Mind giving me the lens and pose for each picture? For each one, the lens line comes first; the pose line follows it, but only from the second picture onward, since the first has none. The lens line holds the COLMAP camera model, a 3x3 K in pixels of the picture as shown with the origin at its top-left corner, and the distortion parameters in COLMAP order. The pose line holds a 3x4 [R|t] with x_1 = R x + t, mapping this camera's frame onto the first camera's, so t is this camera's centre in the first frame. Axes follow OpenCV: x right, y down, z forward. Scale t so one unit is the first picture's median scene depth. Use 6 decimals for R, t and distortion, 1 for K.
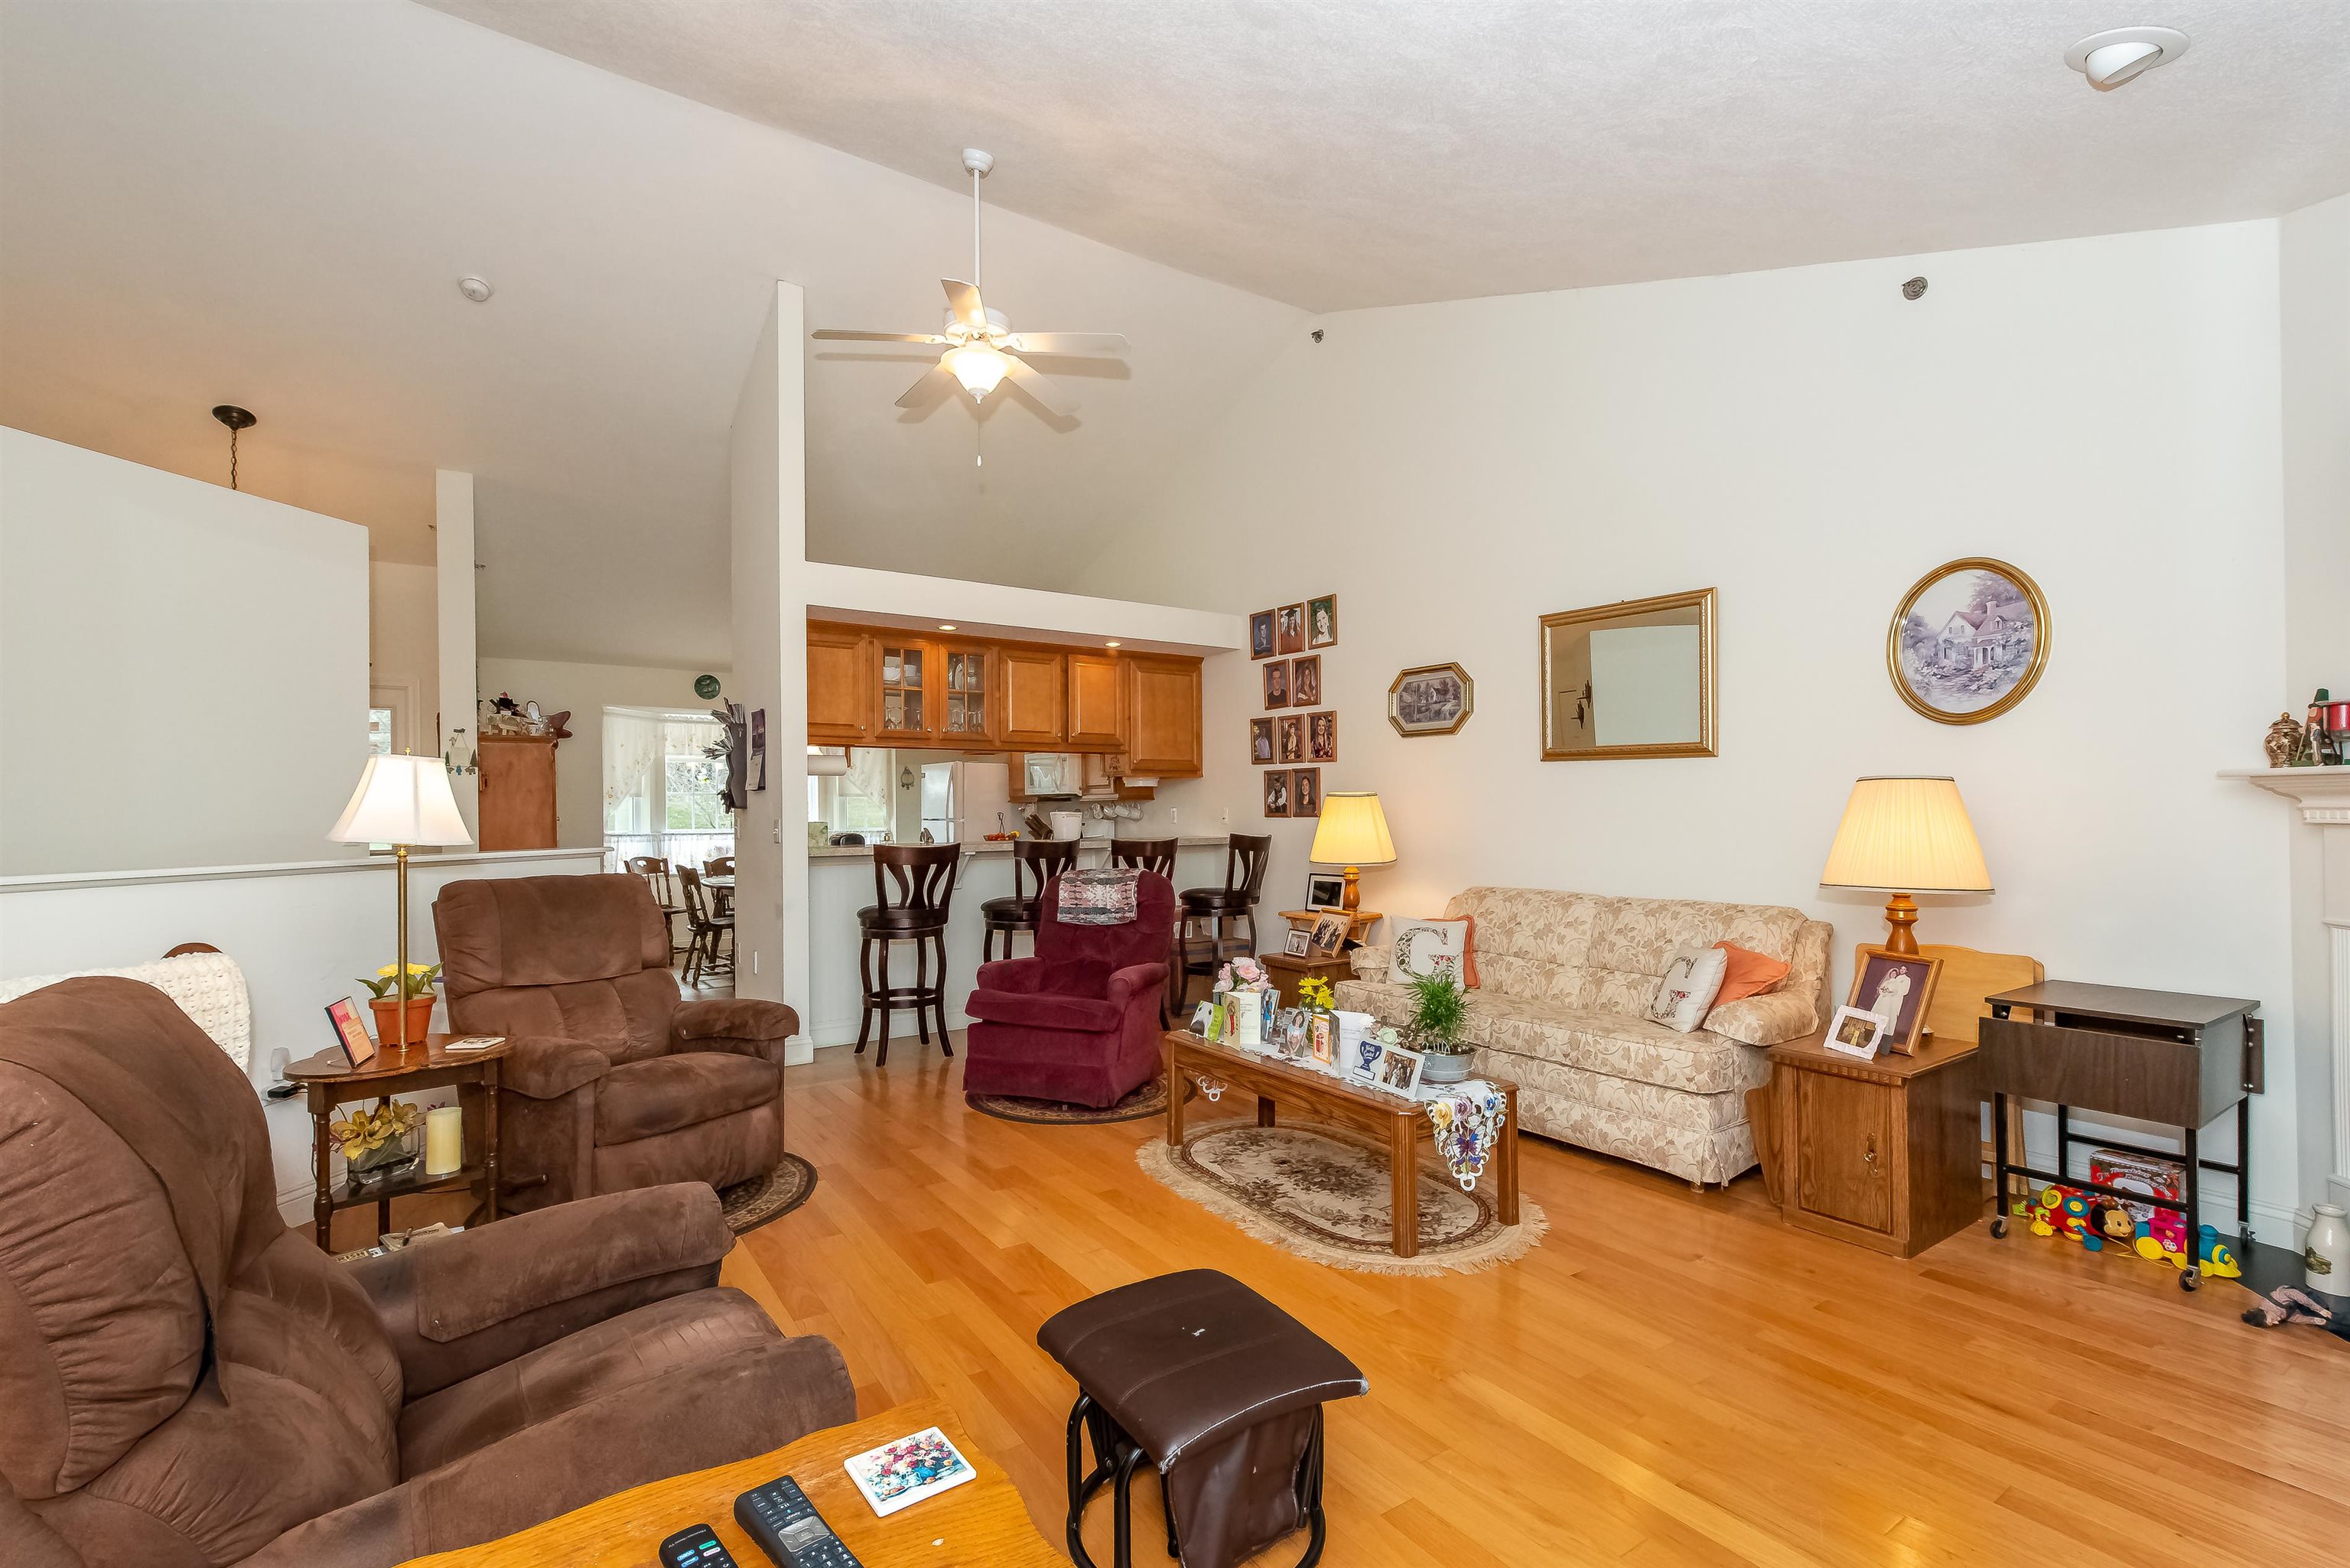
lens RADIAL K [[1064.3, 0, 1184.9], [0, 1064.3, 804.9], [0, 0, 1]] dist [0.000540, 0.000209]
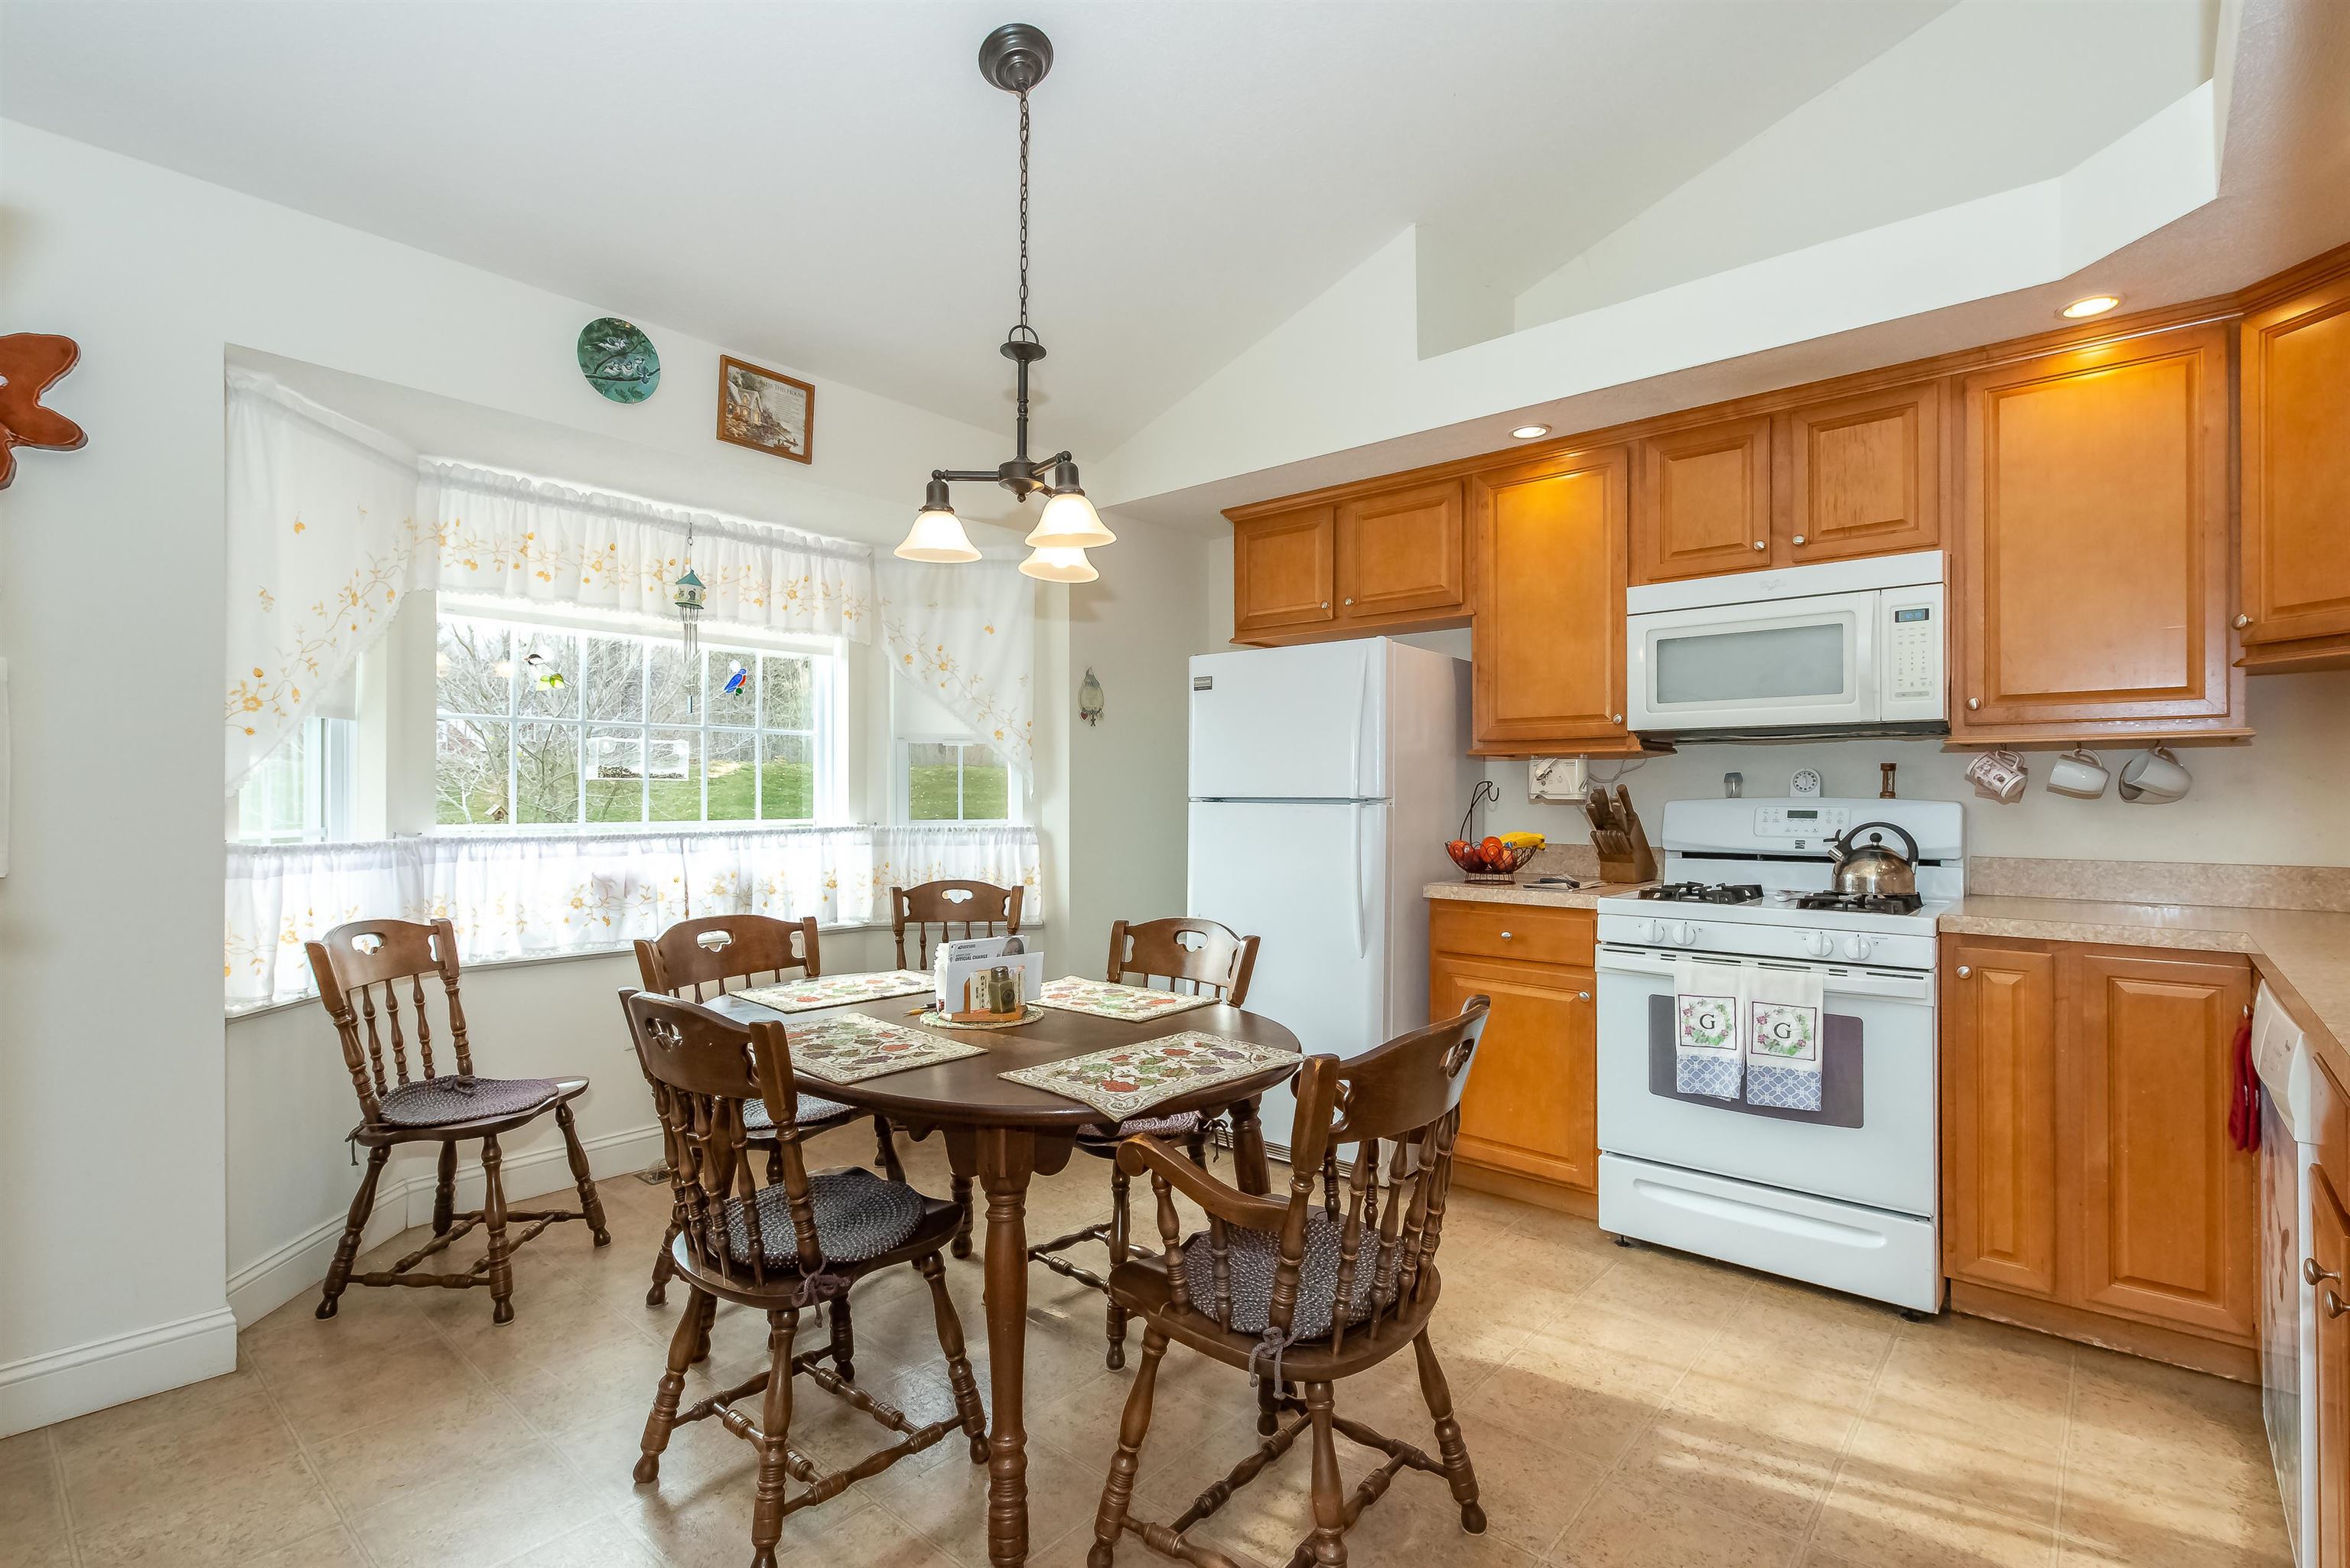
lens RADIAL K [[1108.2, 0, 1168.1], [0, 1108.2, 784.0], [0, 0, 1]] dist [-0.000238, 0.000022]
pose [[0.966510, 0.013563, 0.256269, -0.368162], [-0.011209, 0.999881, -0.010644, 0.012038], [-0.256383, 0.007415, 0.966547, 0.637100]]
